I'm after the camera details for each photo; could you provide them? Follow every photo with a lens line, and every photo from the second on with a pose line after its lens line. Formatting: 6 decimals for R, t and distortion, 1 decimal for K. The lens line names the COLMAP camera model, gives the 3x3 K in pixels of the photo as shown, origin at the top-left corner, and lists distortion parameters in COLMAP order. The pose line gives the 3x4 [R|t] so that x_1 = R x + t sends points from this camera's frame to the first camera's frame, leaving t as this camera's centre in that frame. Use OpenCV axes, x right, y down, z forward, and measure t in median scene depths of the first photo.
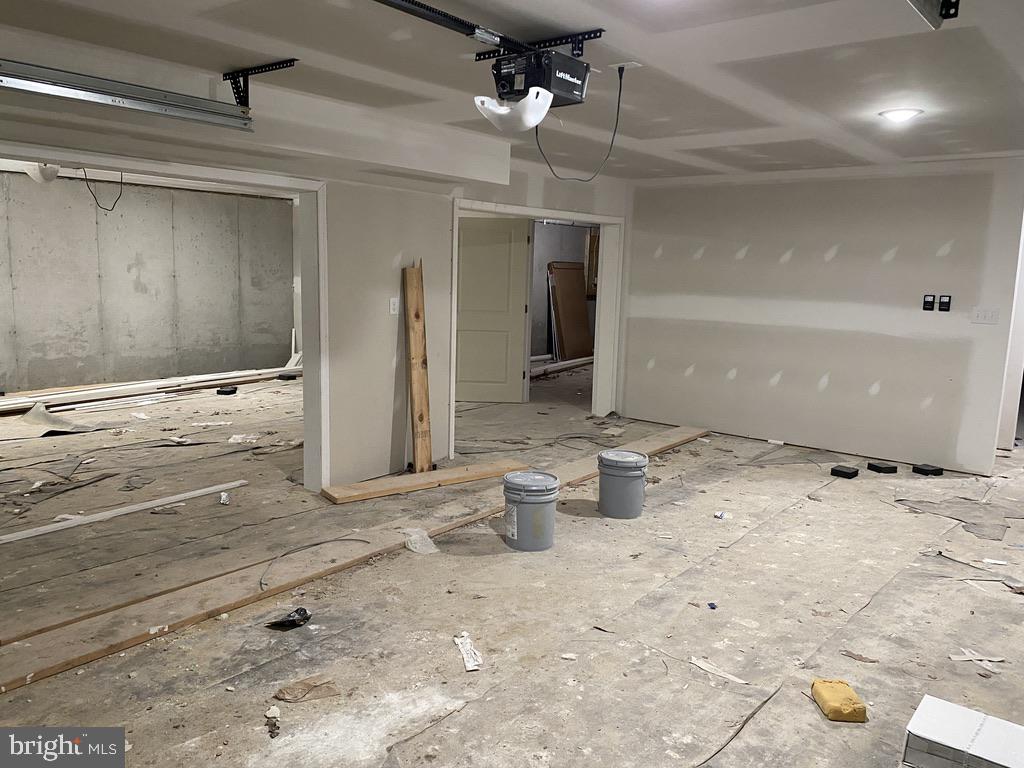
lens RADIAL K [[797.2, 0, 506.0], [0, 797.2, 386.0], [0, 0, 1]] dist [-0.035081, 0.056461]
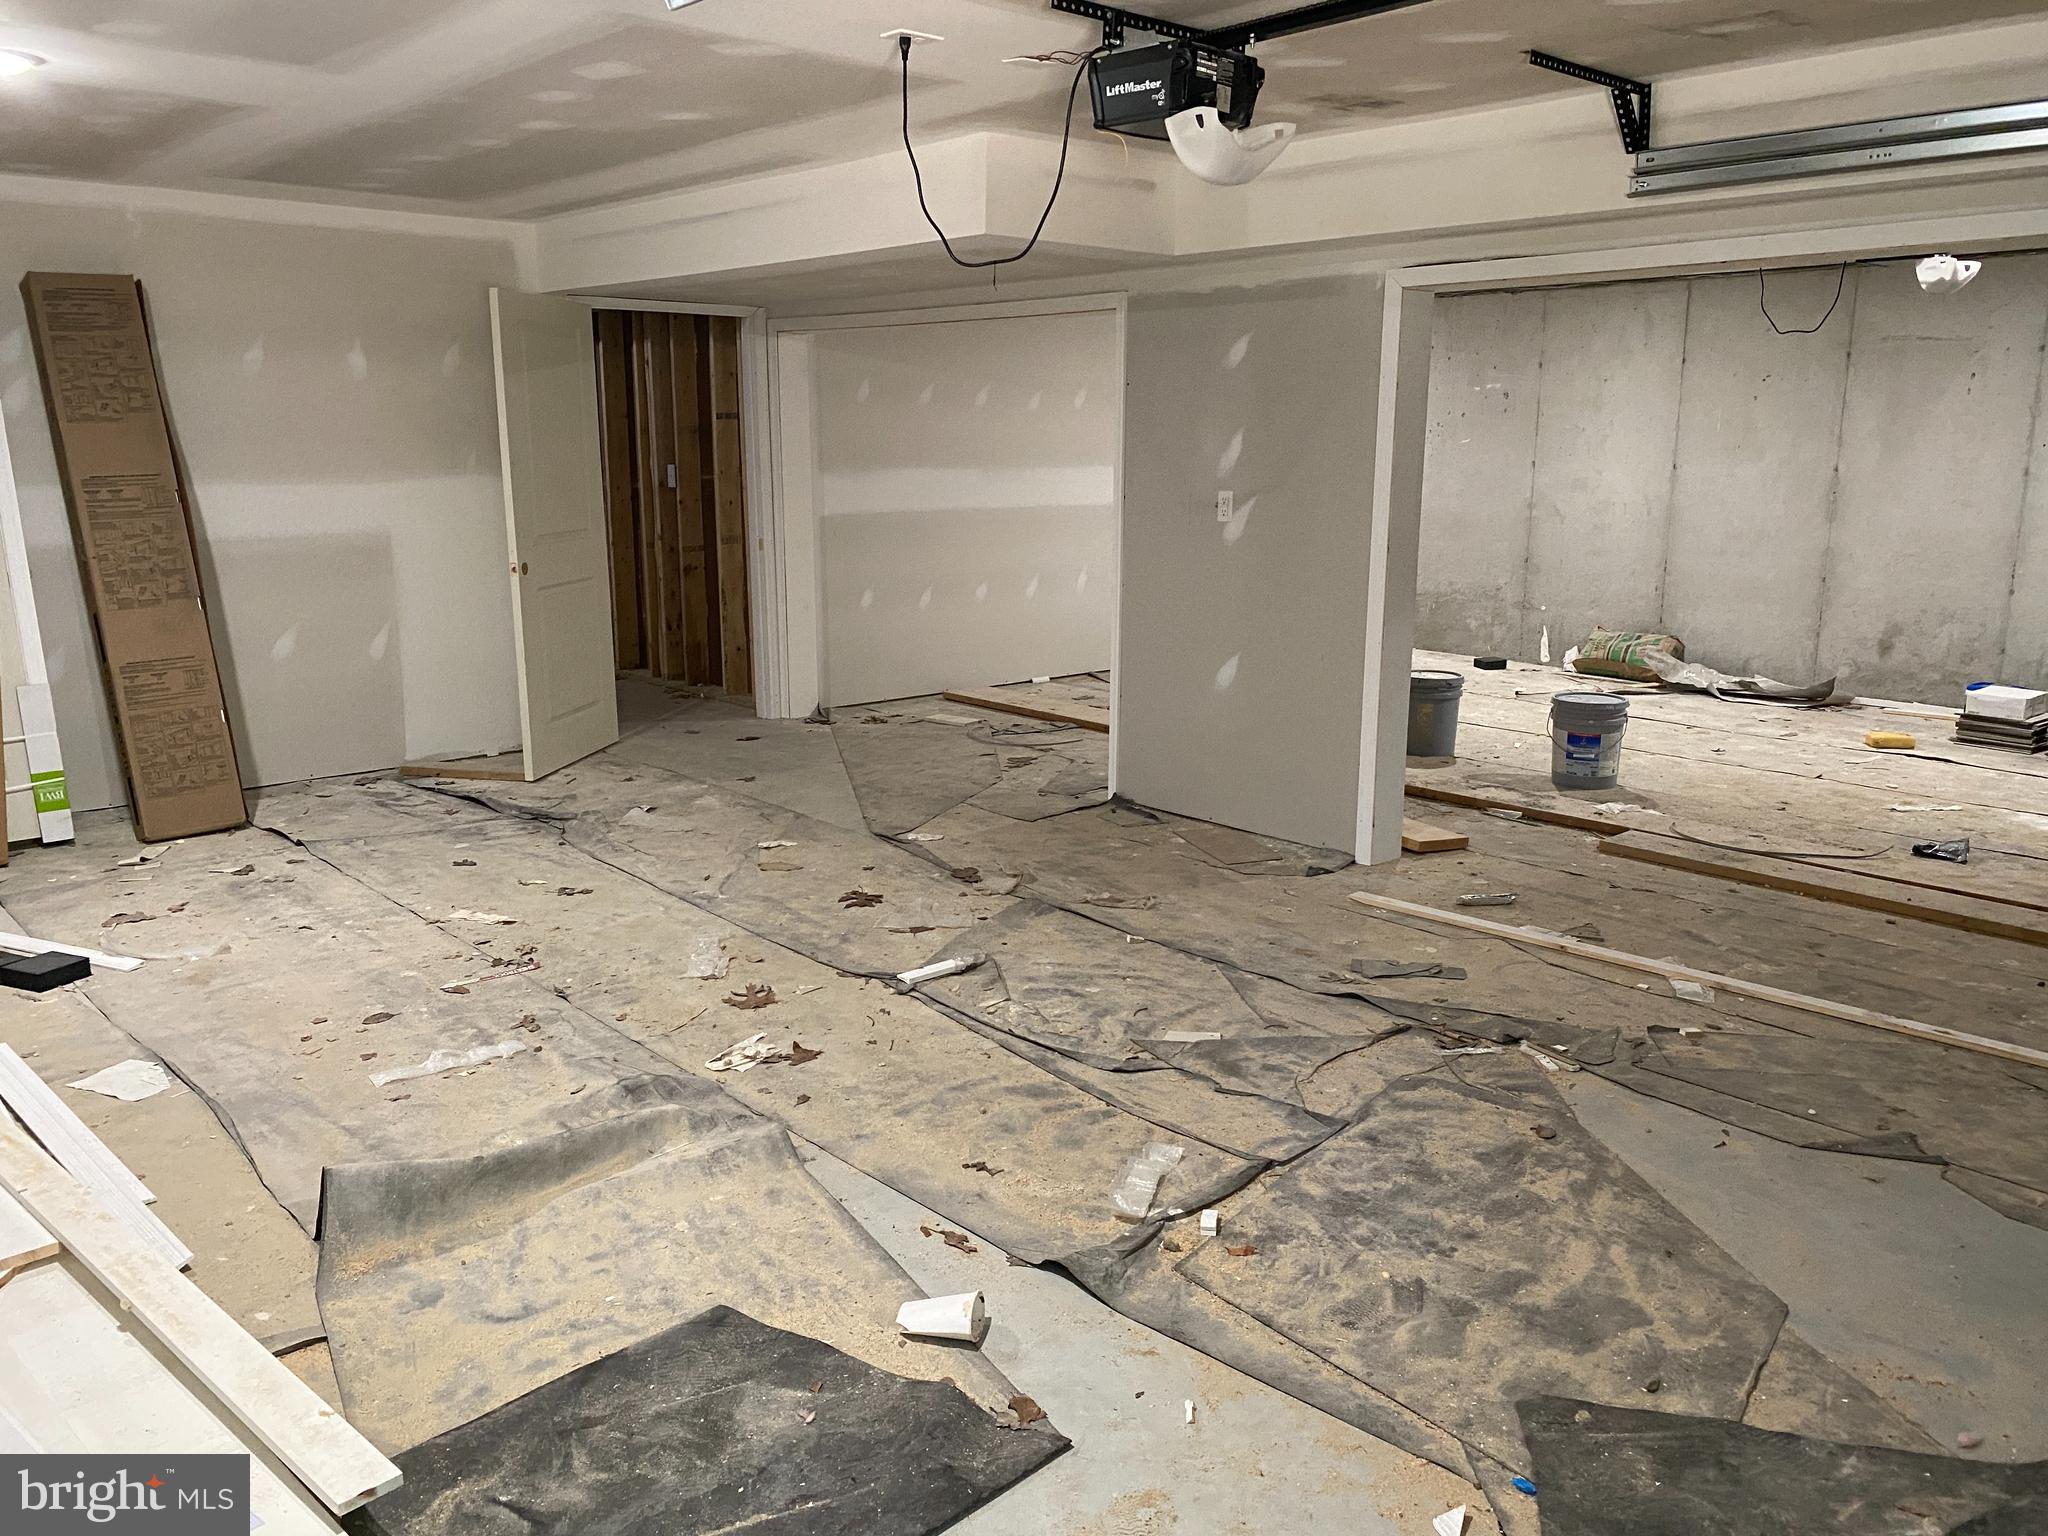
lens RADIAL K [[1594.4, 0, 1031.6], [0, 1594.4, 762.7], [0, 0, 1]] dist [-0.035081, 0.056461]
pose [[0.140461, -0.221553, 0.964979, -0.811405], [0.139666, 0.969330, 0.202222, -0.112668], [-0.980186, 0.106371, 0.167097, 0.663644]]
